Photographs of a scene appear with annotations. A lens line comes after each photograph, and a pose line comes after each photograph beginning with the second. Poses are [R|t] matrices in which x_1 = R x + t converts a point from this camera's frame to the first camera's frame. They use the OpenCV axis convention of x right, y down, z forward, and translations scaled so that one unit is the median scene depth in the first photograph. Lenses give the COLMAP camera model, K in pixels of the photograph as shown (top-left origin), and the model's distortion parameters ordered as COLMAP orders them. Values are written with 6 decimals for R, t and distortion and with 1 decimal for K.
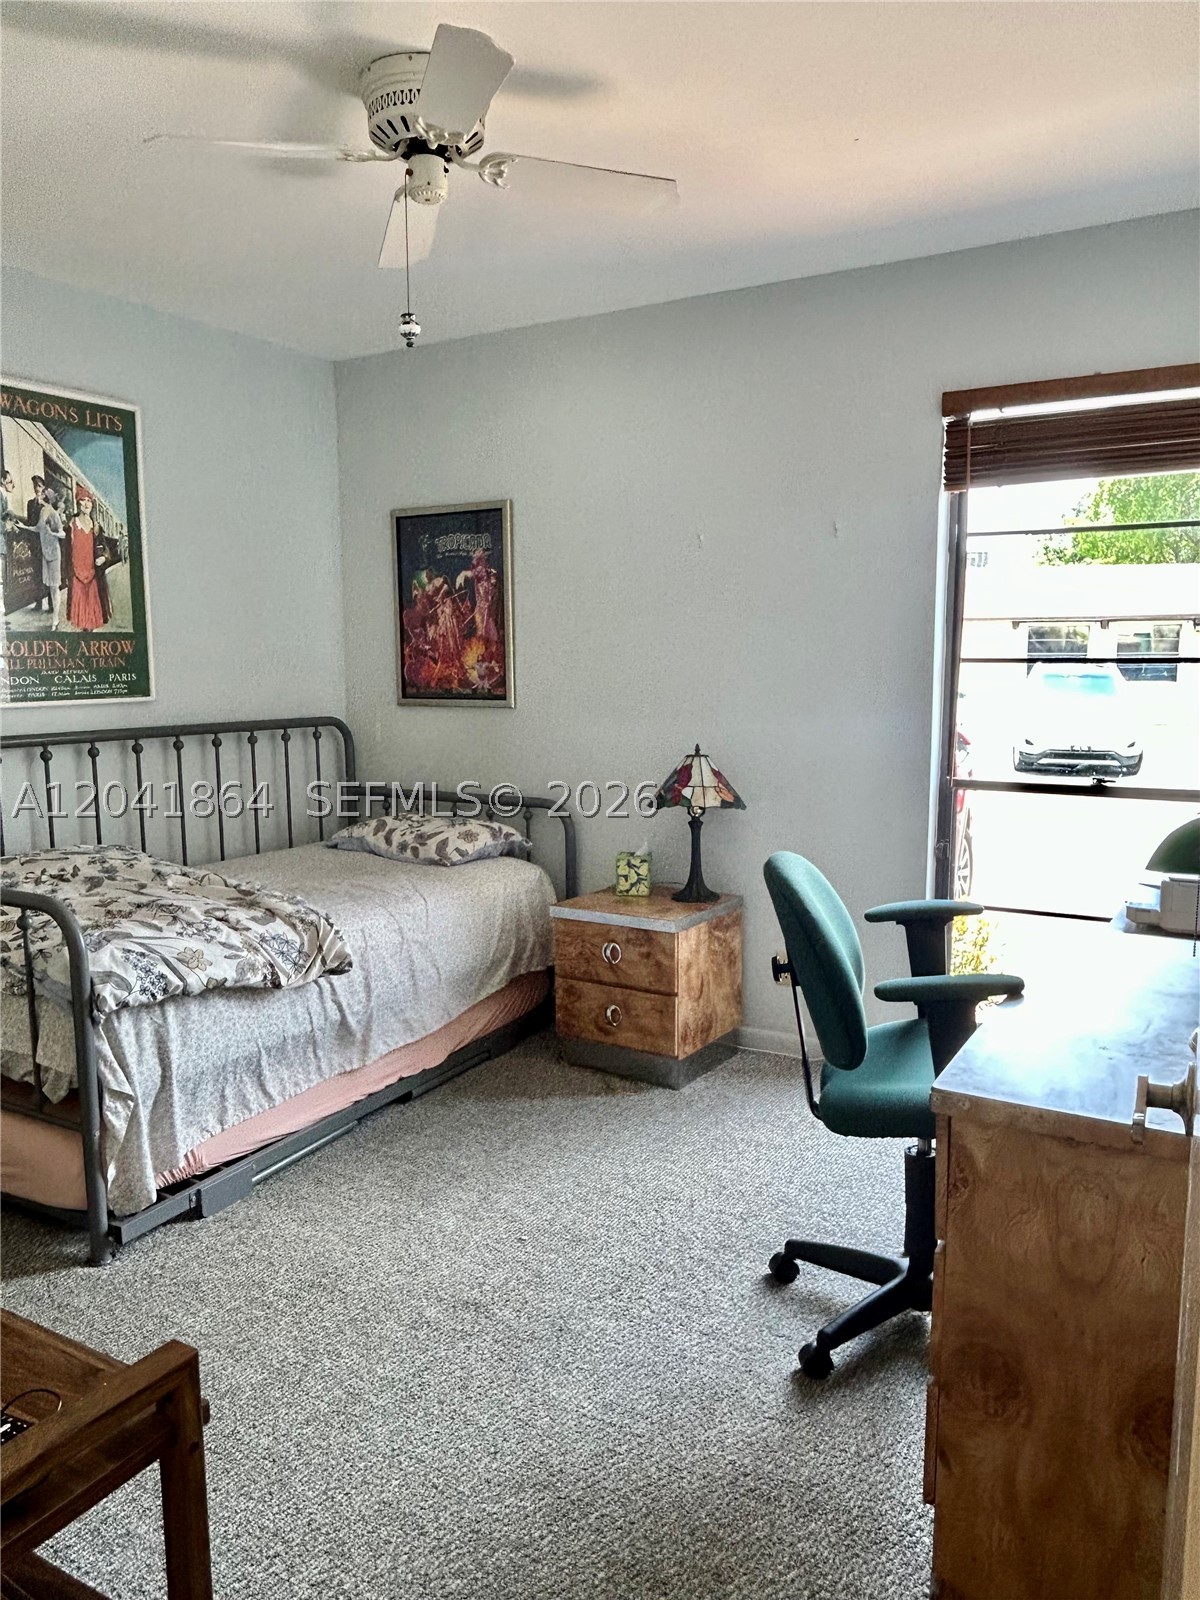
lens RADIAL K [[1154.6, 0, 595.8], [0, 1154.6, 806.3], [0, 0, 1]] dist [0.005415, -0.000900]
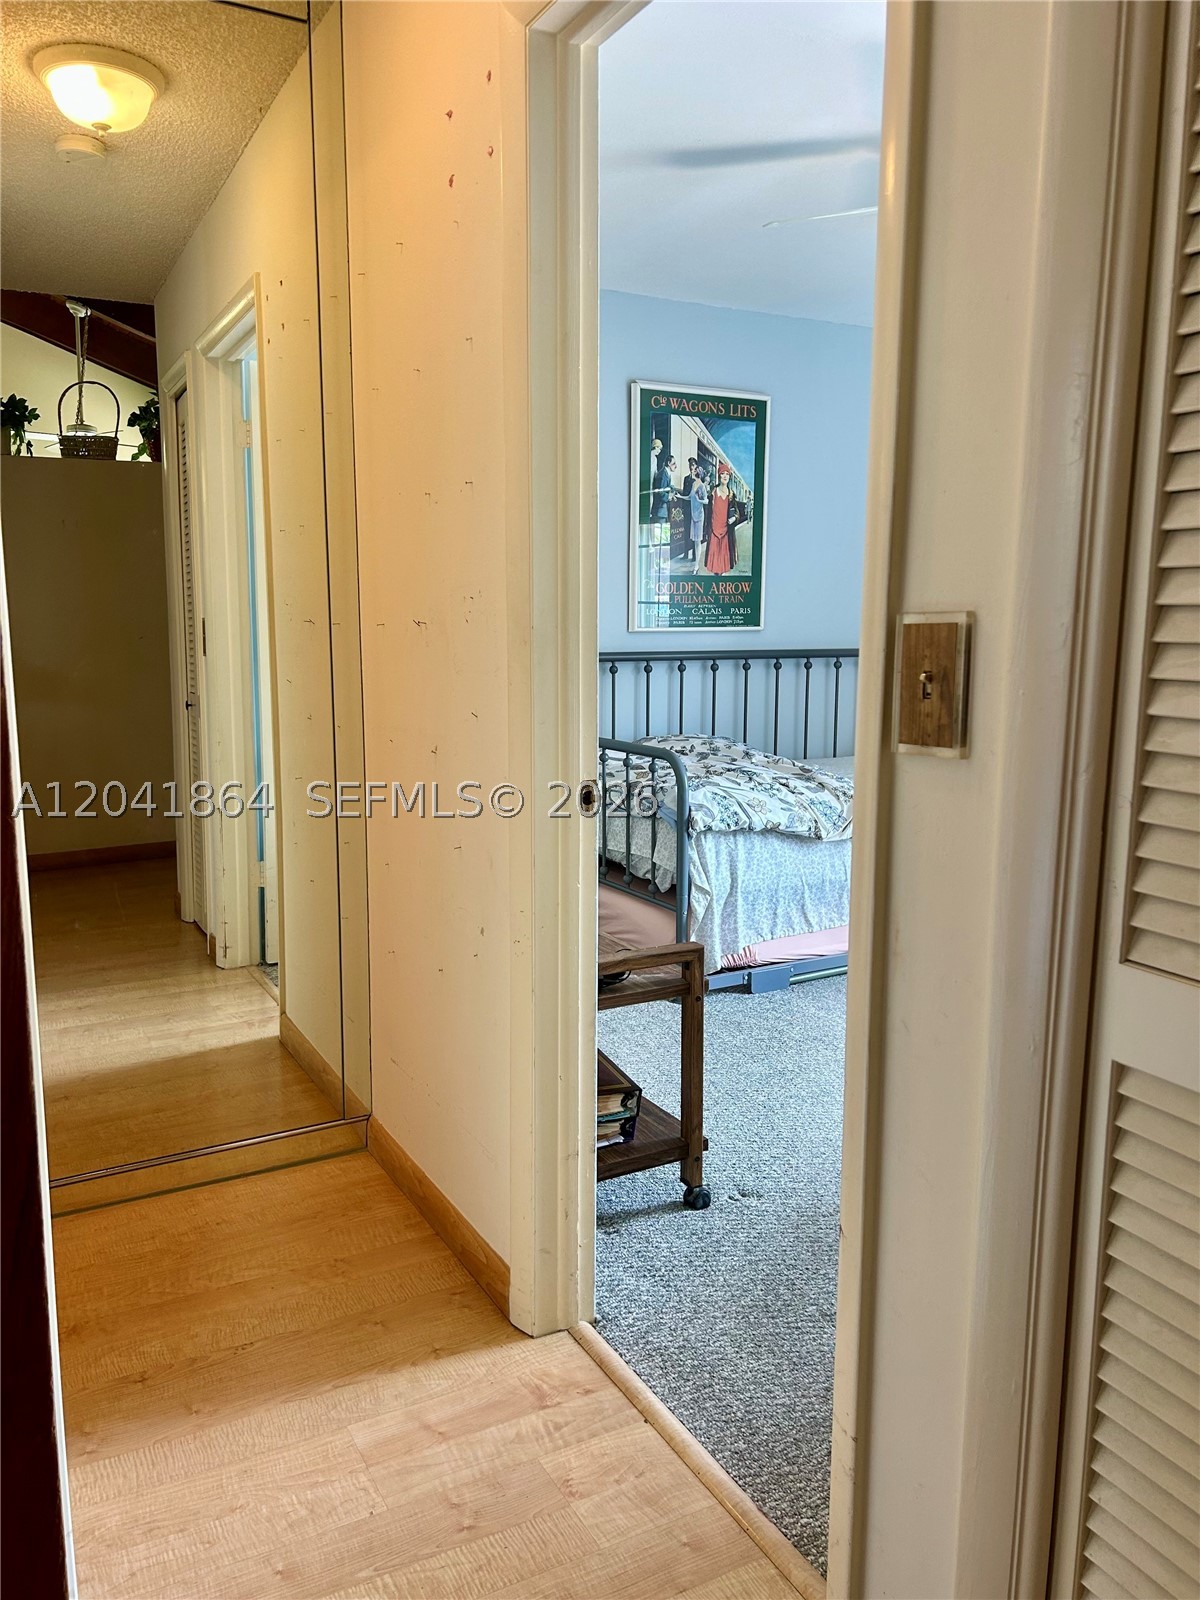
lens RADIAL K [[1203.7, 0, 602.2], [0, 1203.7, 811.0], [0, 0, 1]] dist [0.096540, -0.148252]
pose [[0.860852, 0.087441, -0.501286, 0.195704], [-0.073154, 0.996158, 0.048138, 0.072918], [0.503570, -0.004768, 0.863941, -0.314915]]
